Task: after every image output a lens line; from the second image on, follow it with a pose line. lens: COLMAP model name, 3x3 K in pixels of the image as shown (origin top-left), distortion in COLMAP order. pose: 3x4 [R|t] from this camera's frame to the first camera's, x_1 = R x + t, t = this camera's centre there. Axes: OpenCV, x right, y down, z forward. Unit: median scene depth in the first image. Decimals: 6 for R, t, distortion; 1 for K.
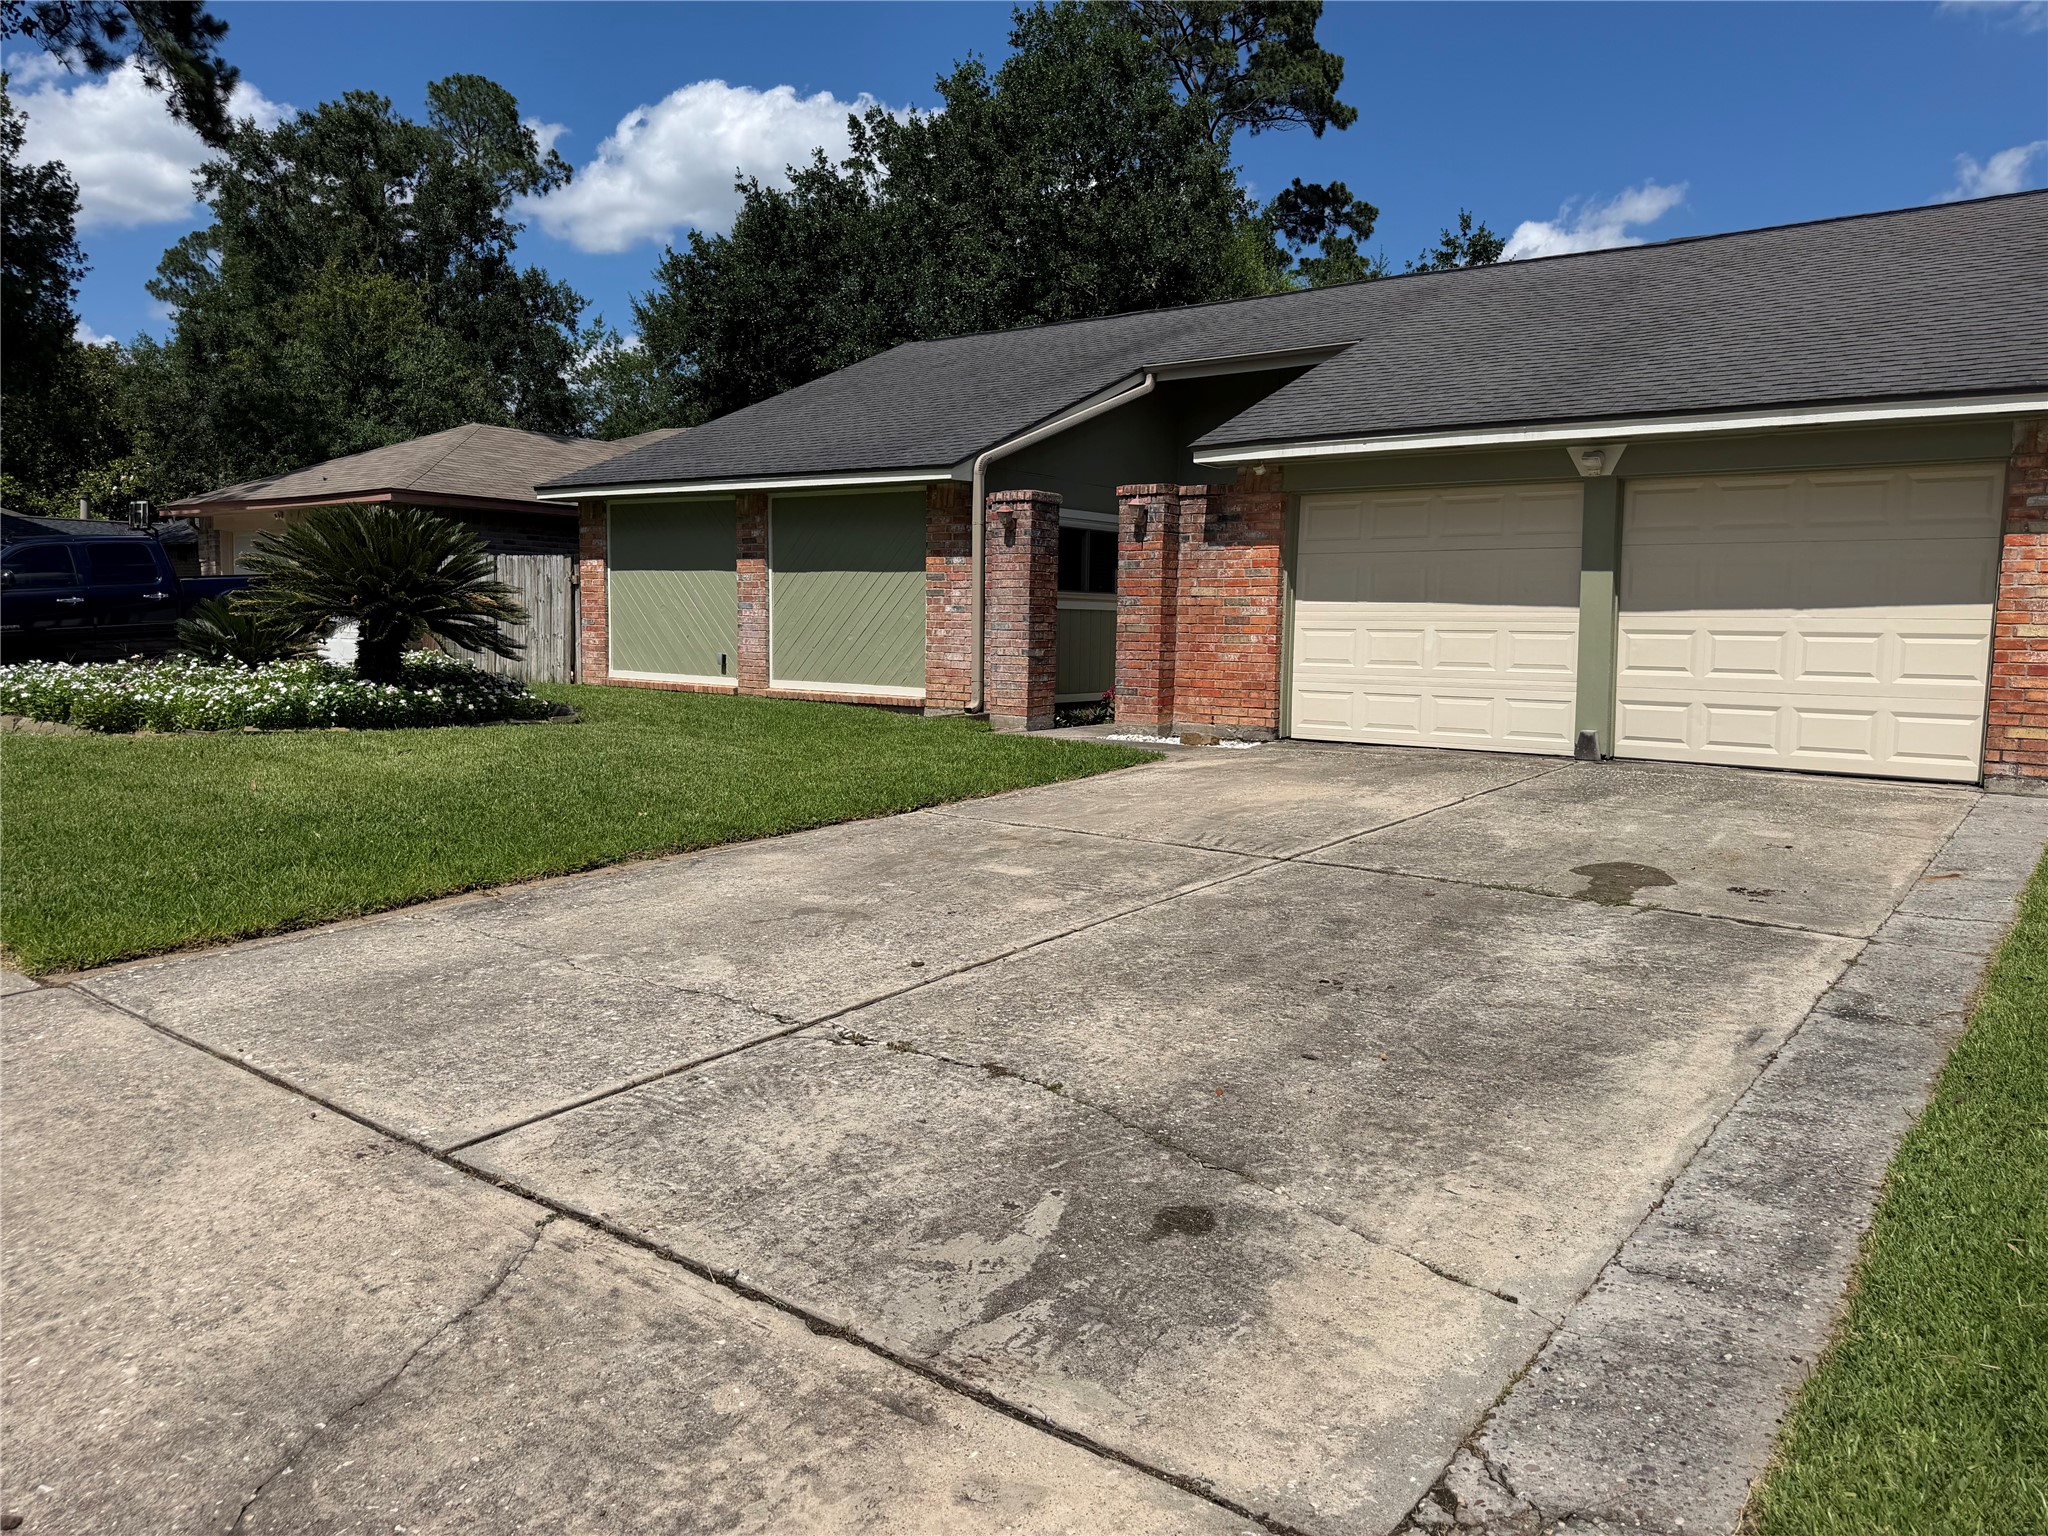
lens RADIAL K [[1416.9, 0, 1020.5], [0, 1416.9, 768.4], [0, 0, 1]] dist [0.025926, -0.005322]
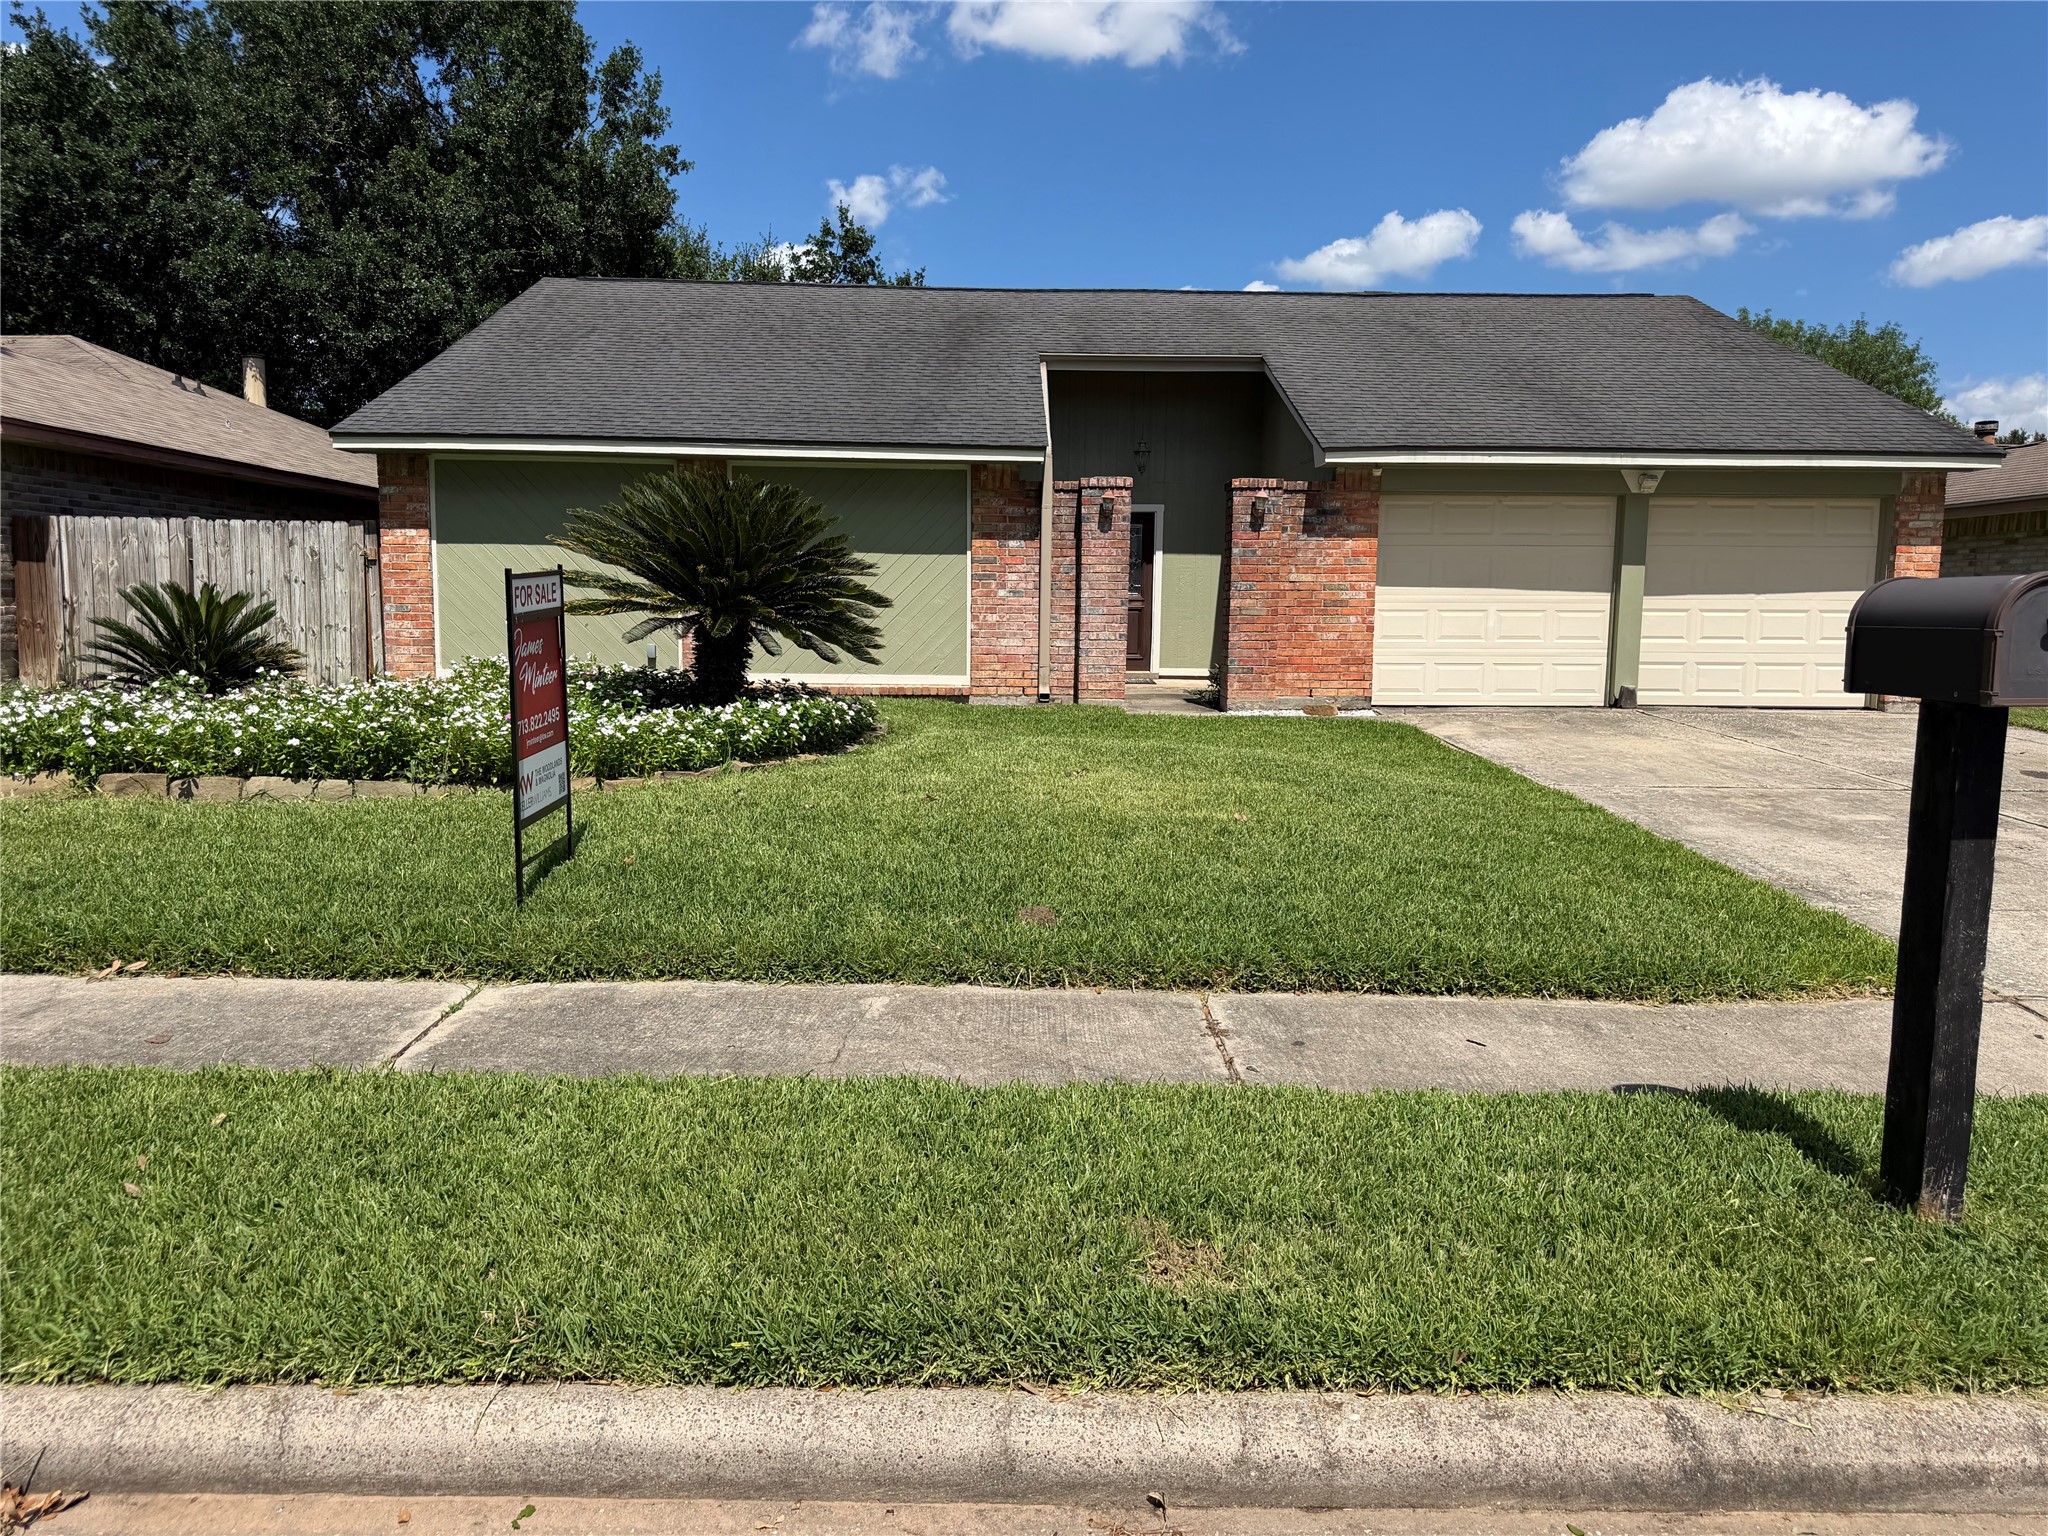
lens RADIAL K [[1416.9, 0, 1021.6], [0, 1416.9, 767.9], [0, 0, 1]] dist [0.025926, -0.005322]
pose [[0.795281, -0.075404, 0.601534, -0.724997], [0.066678, 0.997094, 0.036835, -0.031437], [-0.602563, 0.010815, 0.797998, 0.244598]]
